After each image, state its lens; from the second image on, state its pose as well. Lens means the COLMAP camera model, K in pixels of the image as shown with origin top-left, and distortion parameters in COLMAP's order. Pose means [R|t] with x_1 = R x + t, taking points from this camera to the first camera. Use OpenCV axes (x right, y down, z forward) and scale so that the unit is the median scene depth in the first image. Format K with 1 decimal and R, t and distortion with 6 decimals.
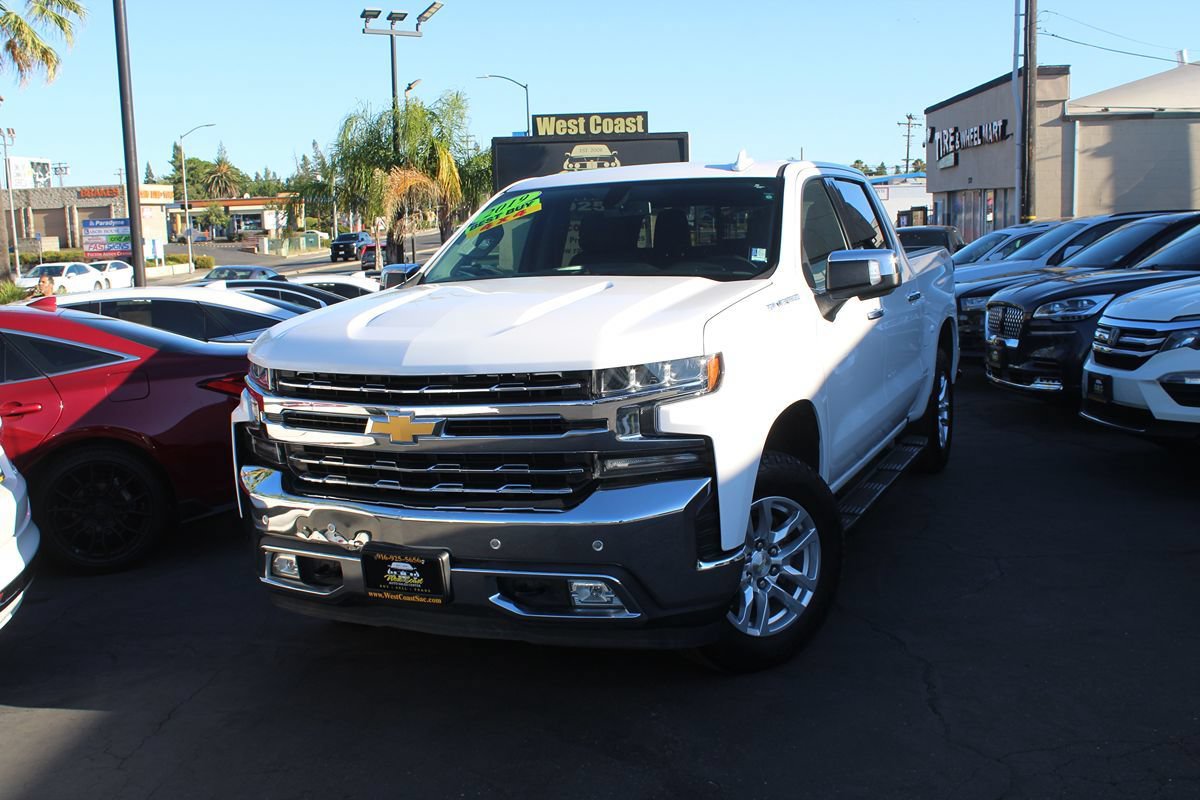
lens RADIAL K [[1180.8, 0, 605.4], [0, 1180.8, 400.9], [0, 0, 1]] dist [-0.085576, 0.000000]
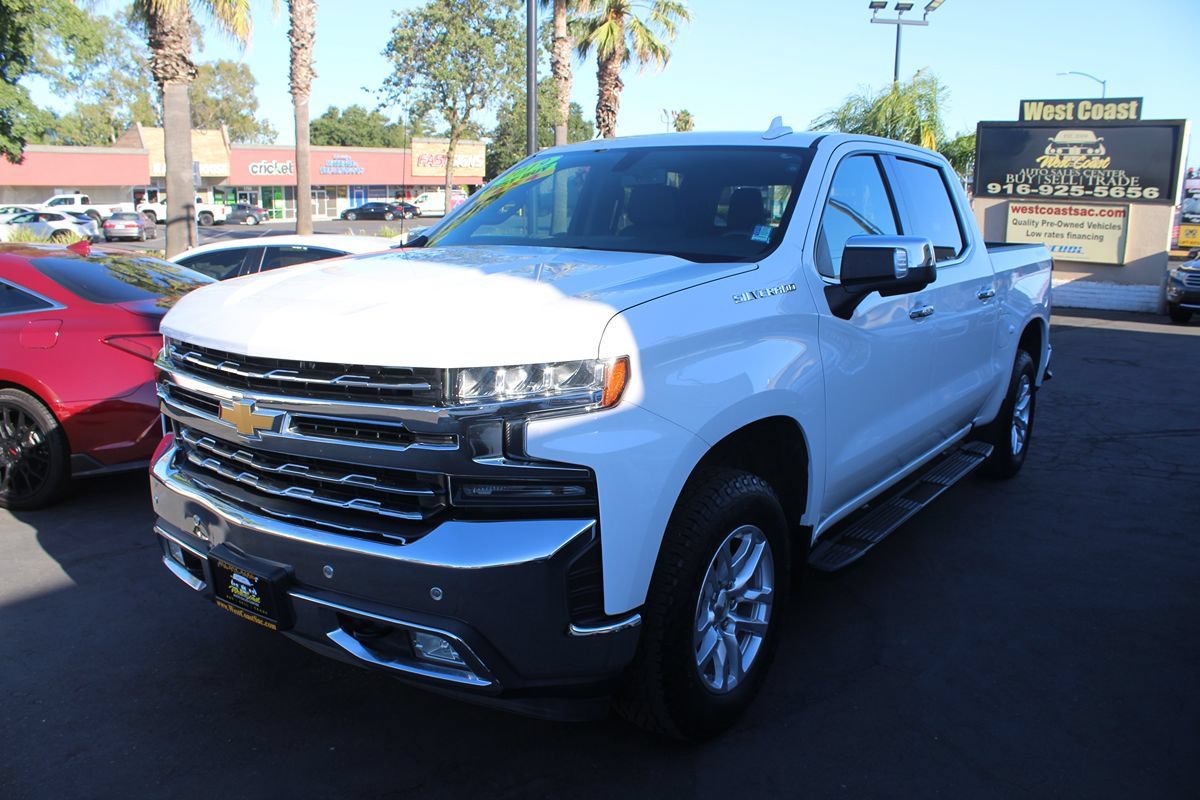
lens RADIAL K [[955.6, 0, 608.6], [0, 955.6, 399.7], [0, 0, 1]] dist [-0.117767, -0.002005]
pose [[0.979826, 0.083254, -0.181688, 0.197872], [-0.074015, 0.995623, 0.057062, -0.046557], [0.185644, -0.042464, 0.981699, 0.391711]]
